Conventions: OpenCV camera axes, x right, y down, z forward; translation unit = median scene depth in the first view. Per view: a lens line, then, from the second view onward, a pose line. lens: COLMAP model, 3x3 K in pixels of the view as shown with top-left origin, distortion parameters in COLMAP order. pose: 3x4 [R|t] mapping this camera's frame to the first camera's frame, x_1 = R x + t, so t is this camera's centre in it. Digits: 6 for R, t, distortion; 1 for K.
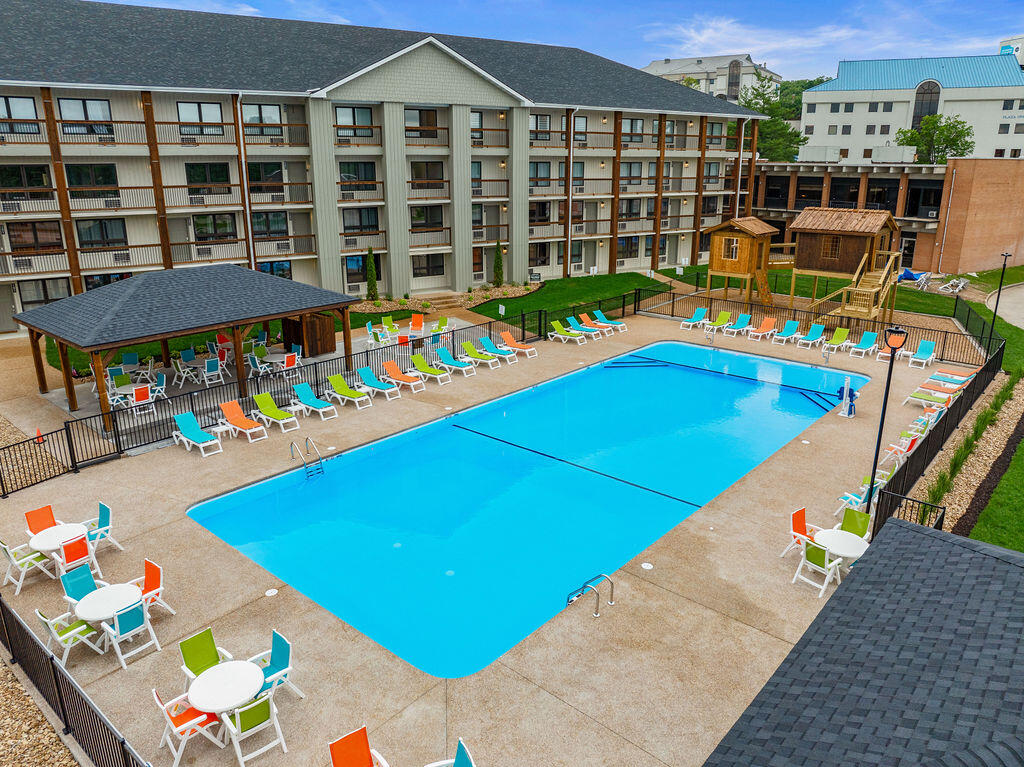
lens RADIAL K [[724.9, 0, 512.0], [0, 724.9, 383.5], [0, 0, 1]] dist [-0.038386, 0.002369]
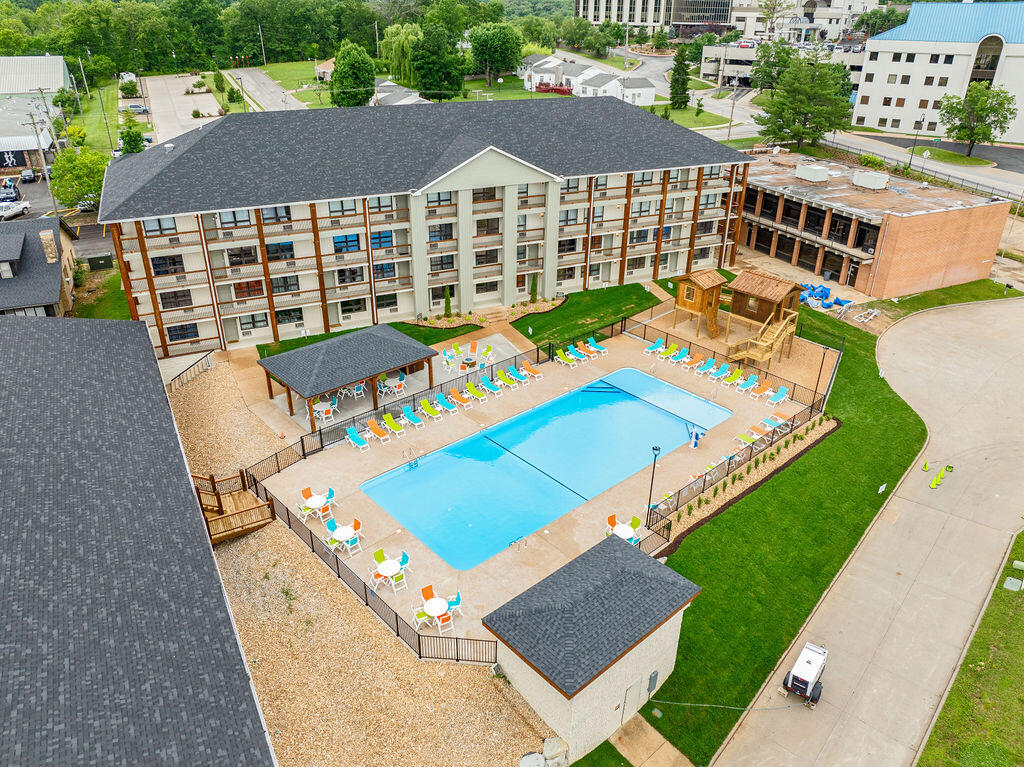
lens RADIAL K [[724.9, 0, 512.0], [0, 724.9, 383.5], [0, 0, 1]] dist [-0.038386, 0.002369]
pose [[0.992330, 0.066531, -0.104189, 0.115058], [-0.046559, 0.981906, 0.183557, -0.271722], [0.114516, -0.177298, 0.977472, -0.526406]]
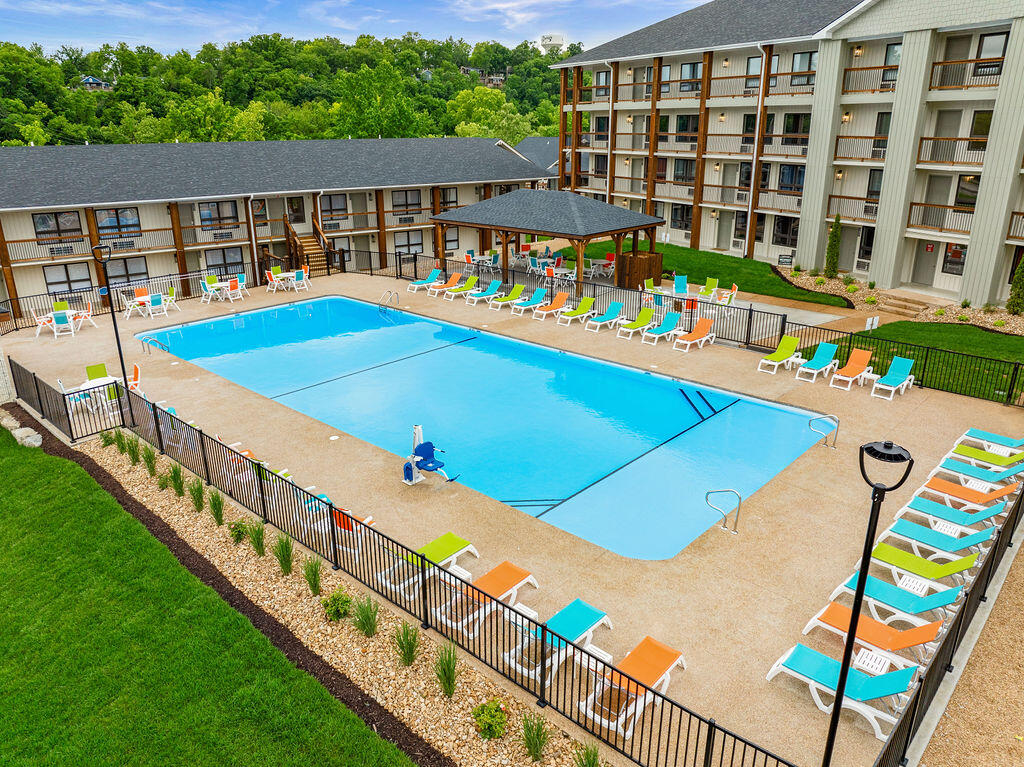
lens RADIAL K [[724.9, 0, 512.0], [0, 724.9, 383.5], [0, 0, 1]] dist [-0.038386, 0.002369]
pose [[-0.027834, 0.333011, -0.942512, 0.665185], [-0.287657, 0.900325, 0.326601, -0.175531], [0.957329, 0.280211, 0.070734, 0.634029]]
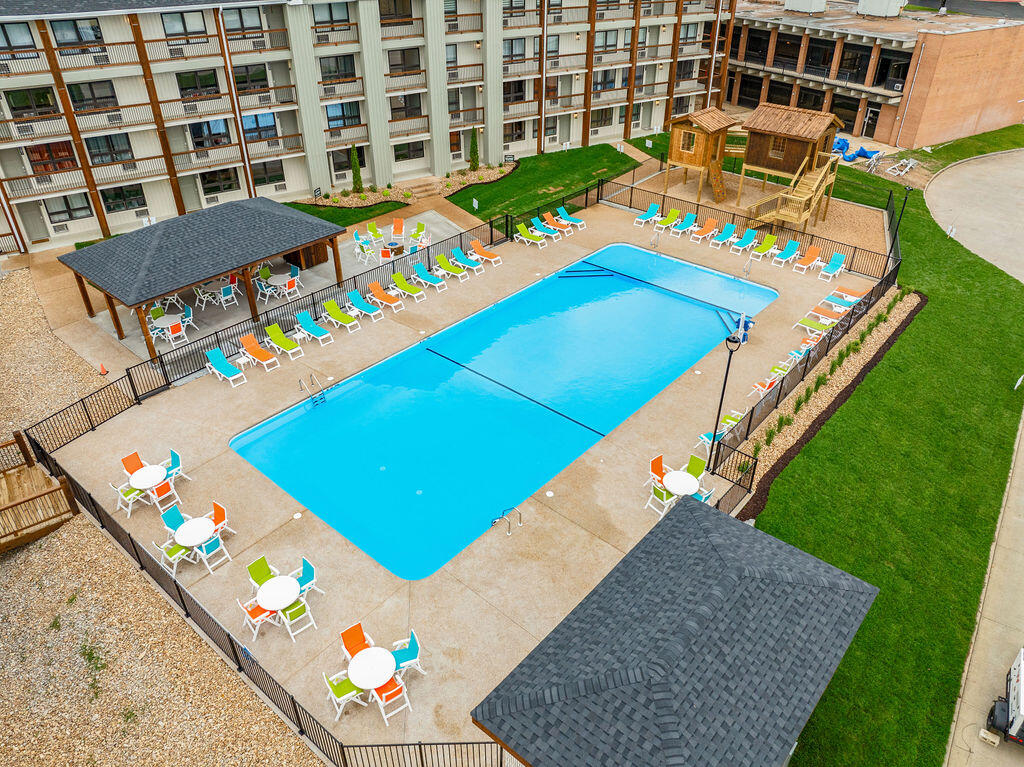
lens RADIAL K [[724.9, 0, 512.0], [0, 724.9, 383.5], [0, 0, 1]] dist [-0.038386, 0.002369]
pose [[0.999999, 0.001005, -0.000848, 0.043254], [-0.000728, 0.960140, 0.279519, -0.146785], [0.001095, -0.279518, 0.960140, -0.138679]]
